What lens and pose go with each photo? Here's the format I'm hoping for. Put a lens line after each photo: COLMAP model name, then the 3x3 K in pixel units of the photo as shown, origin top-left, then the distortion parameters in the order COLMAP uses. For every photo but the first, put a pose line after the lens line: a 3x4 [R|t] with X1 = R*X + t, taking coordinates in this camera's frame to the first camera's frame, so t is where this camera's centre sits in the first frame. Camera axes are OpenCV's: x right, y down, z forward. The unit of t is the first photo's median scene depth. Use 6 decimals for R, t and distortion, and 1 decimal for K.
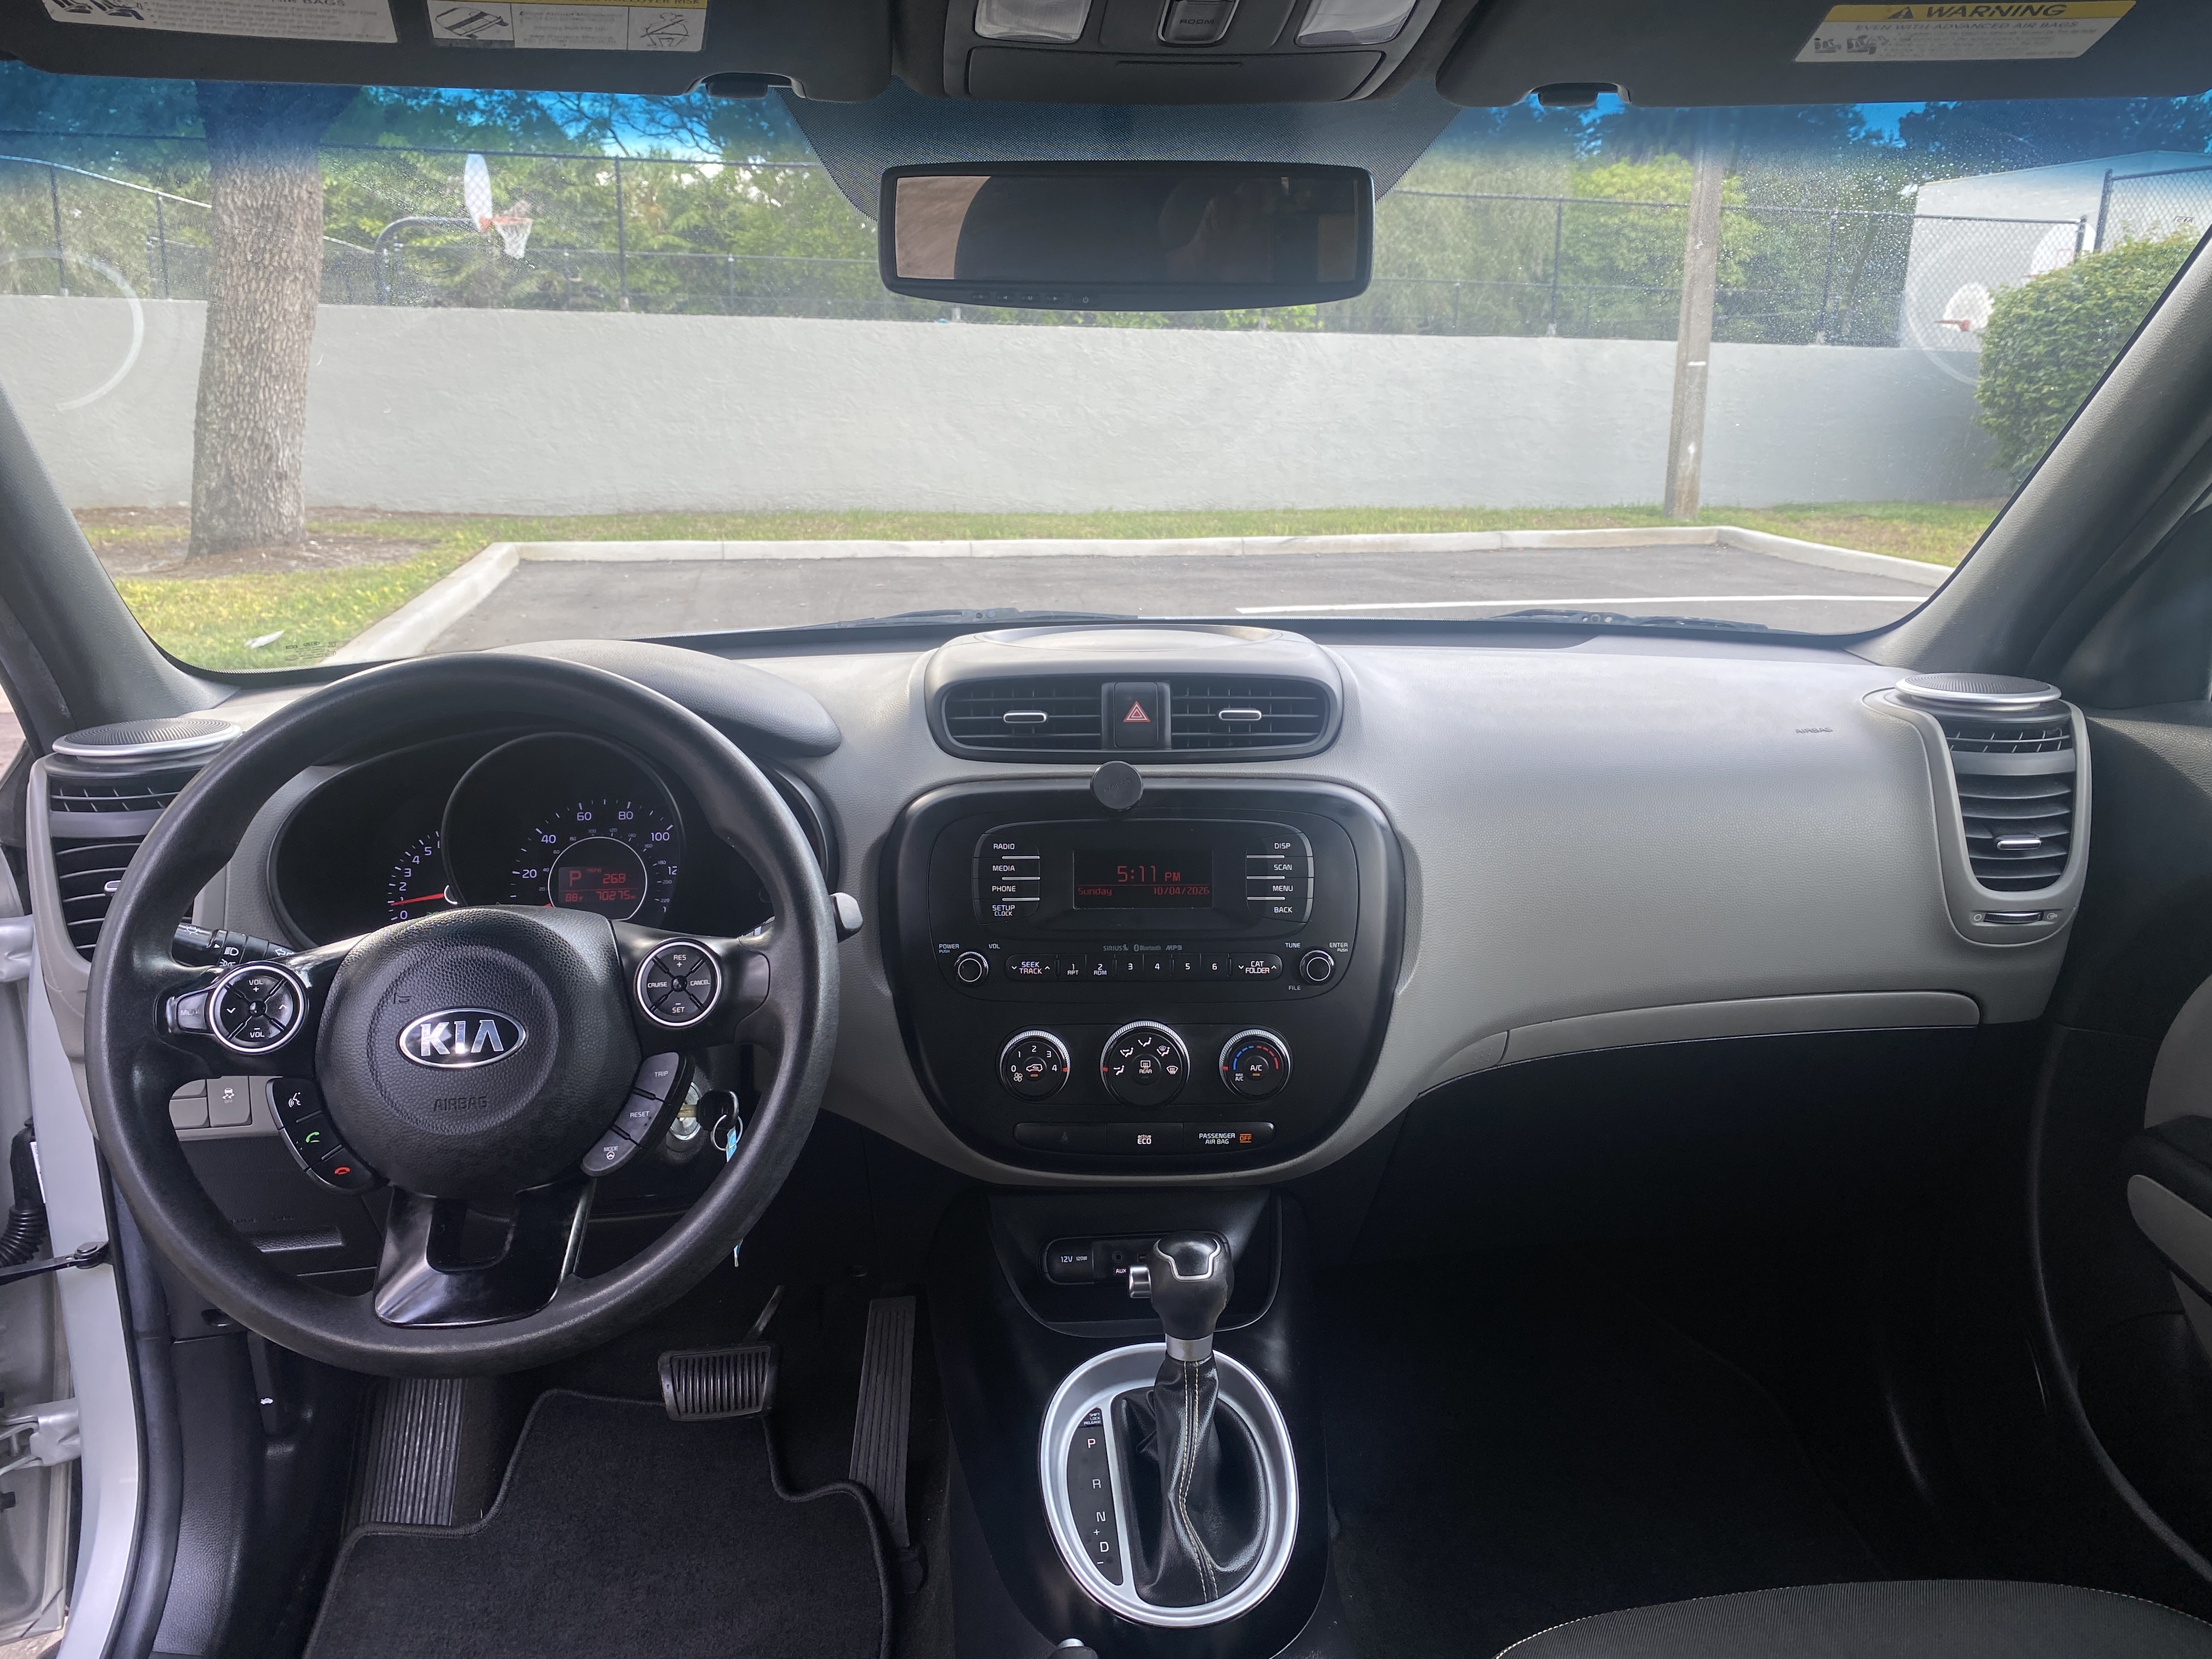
lens RADIAL K [[1673.6, 0, 1106.8], [0, 1673.6, 783.9], [0, 0, 1]] dist [0.026043, -0.071636]
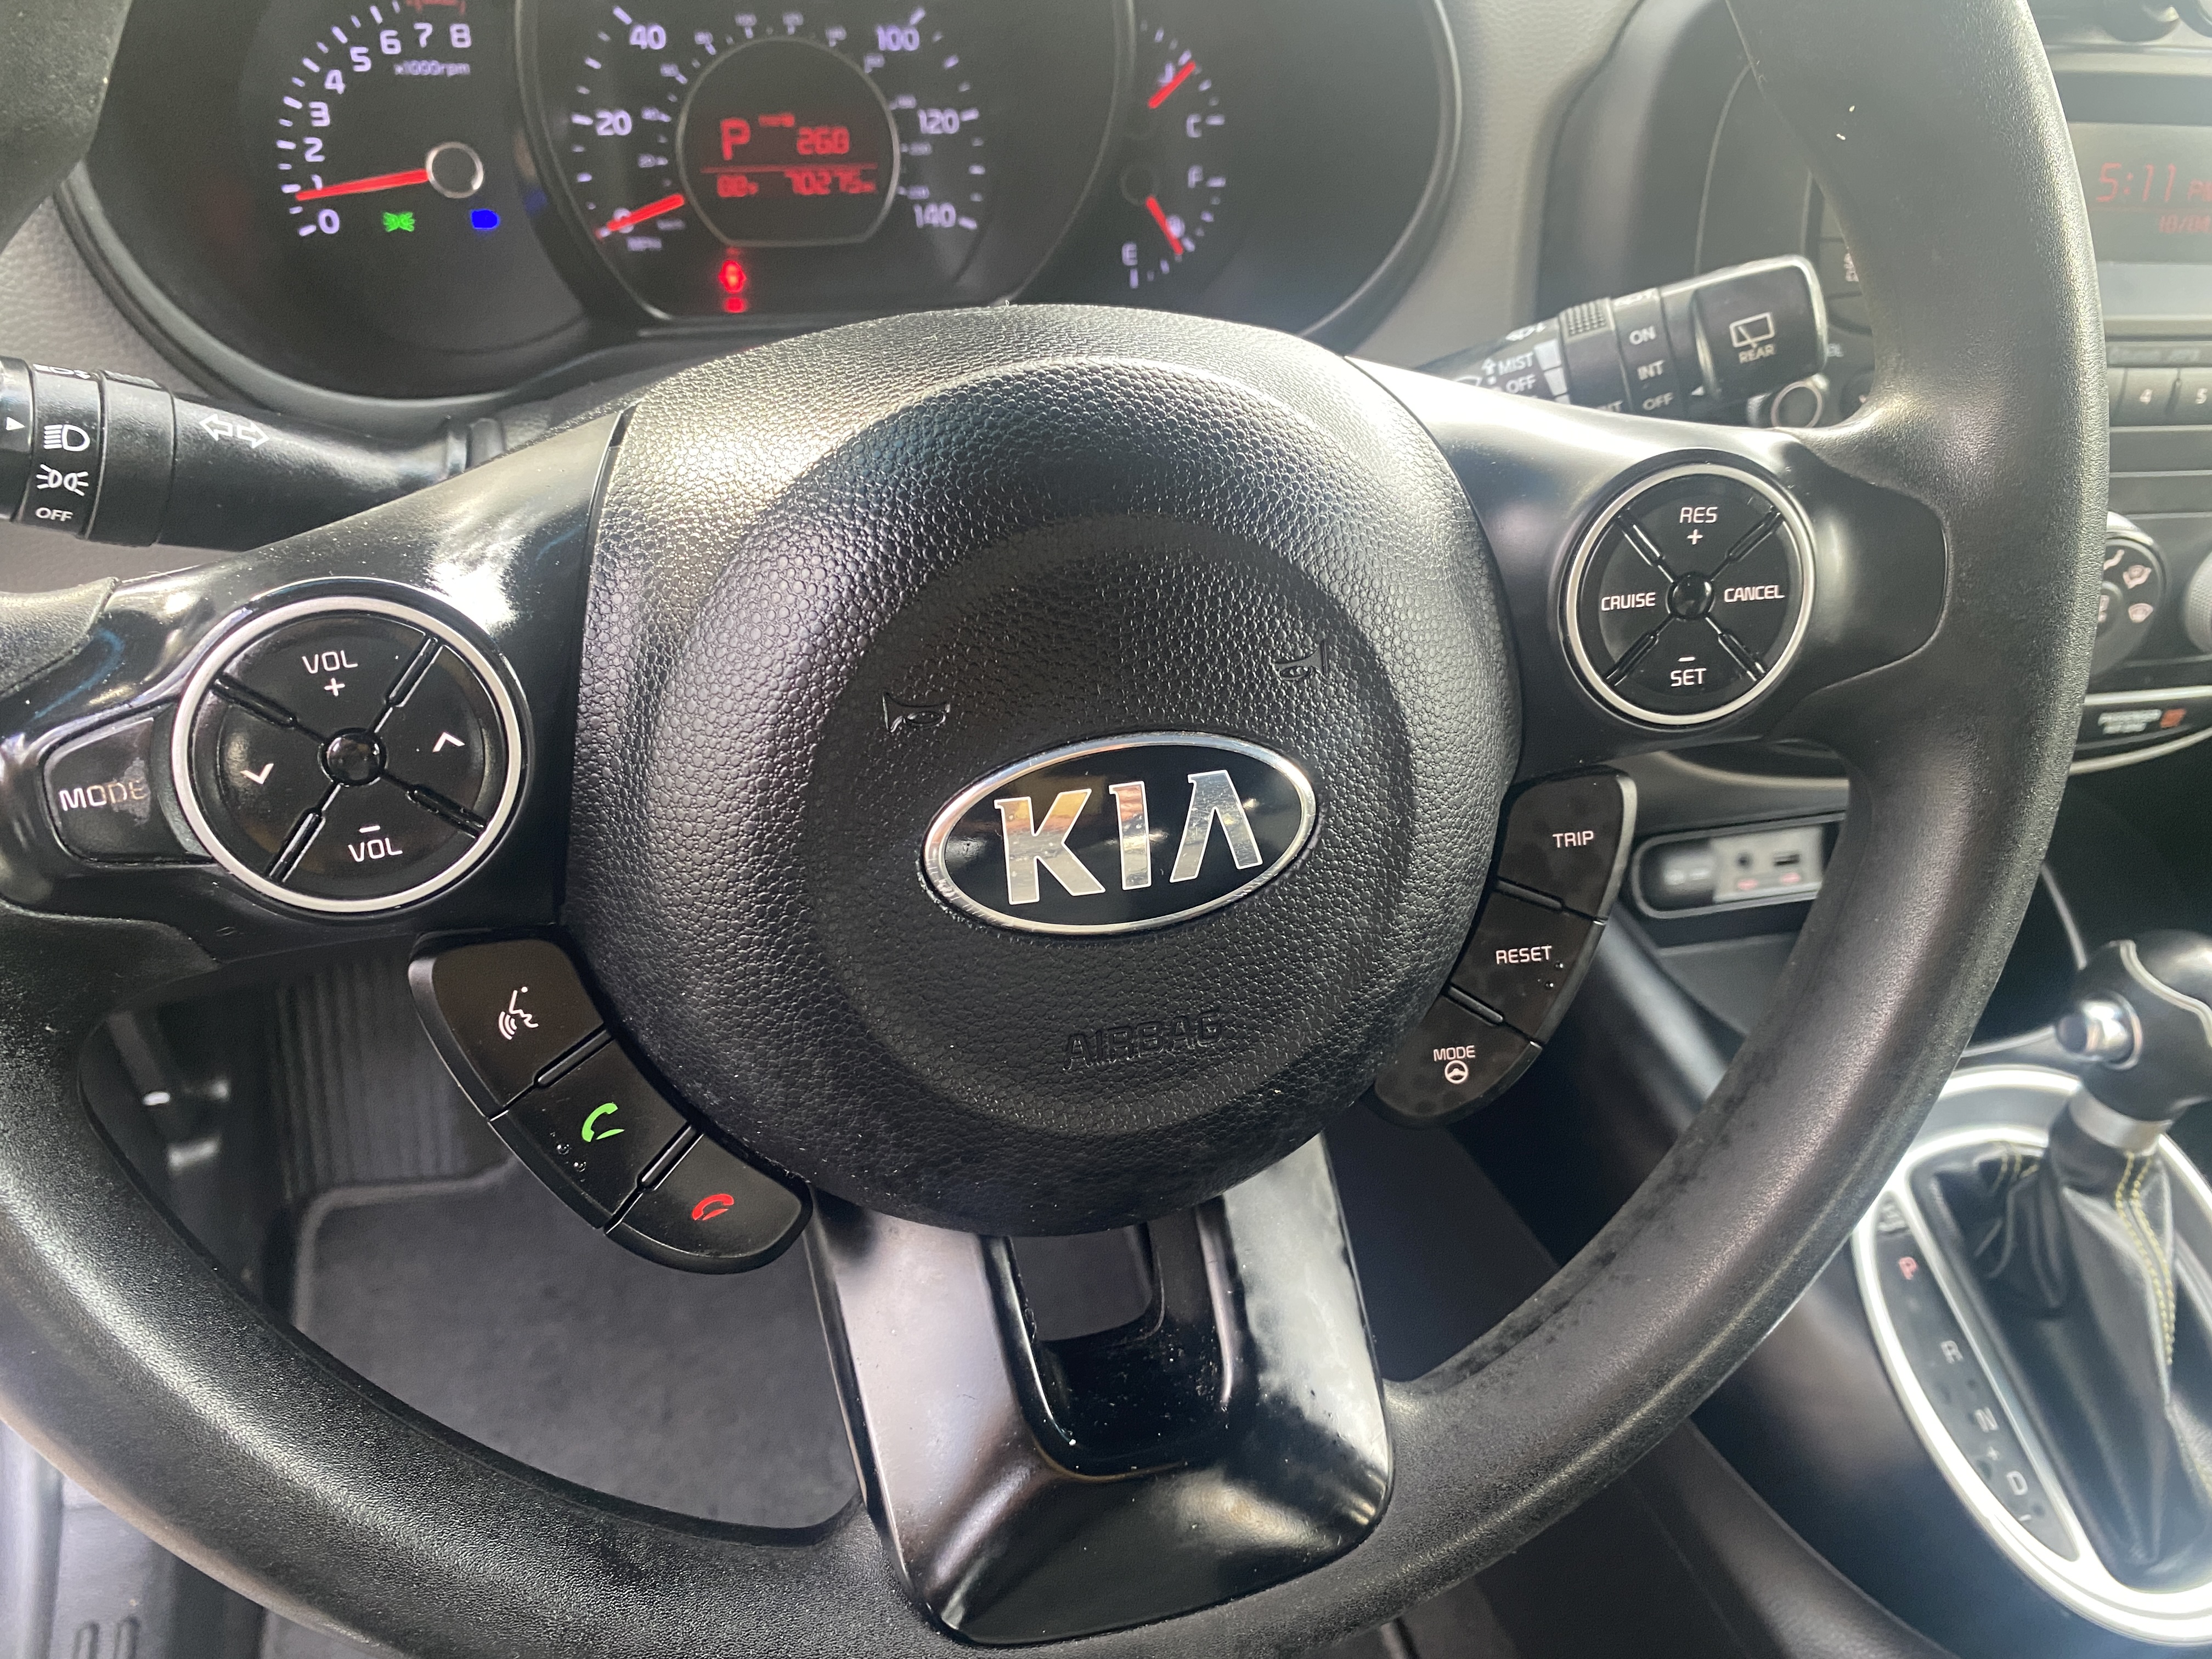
lens RADIAL K [[1675.9, 0, 1094.4], [0, 1675.9, 804.9], [0, 0, 1]] dist [0.001178, -0.006043]
pose [[0.982382, -0.044127, 0.181597, -0.347821], [-0.042498, 0.893513, 0.447021, 0.013512], [-0.181985, -0.446863, 0.875897, 0.587515]]
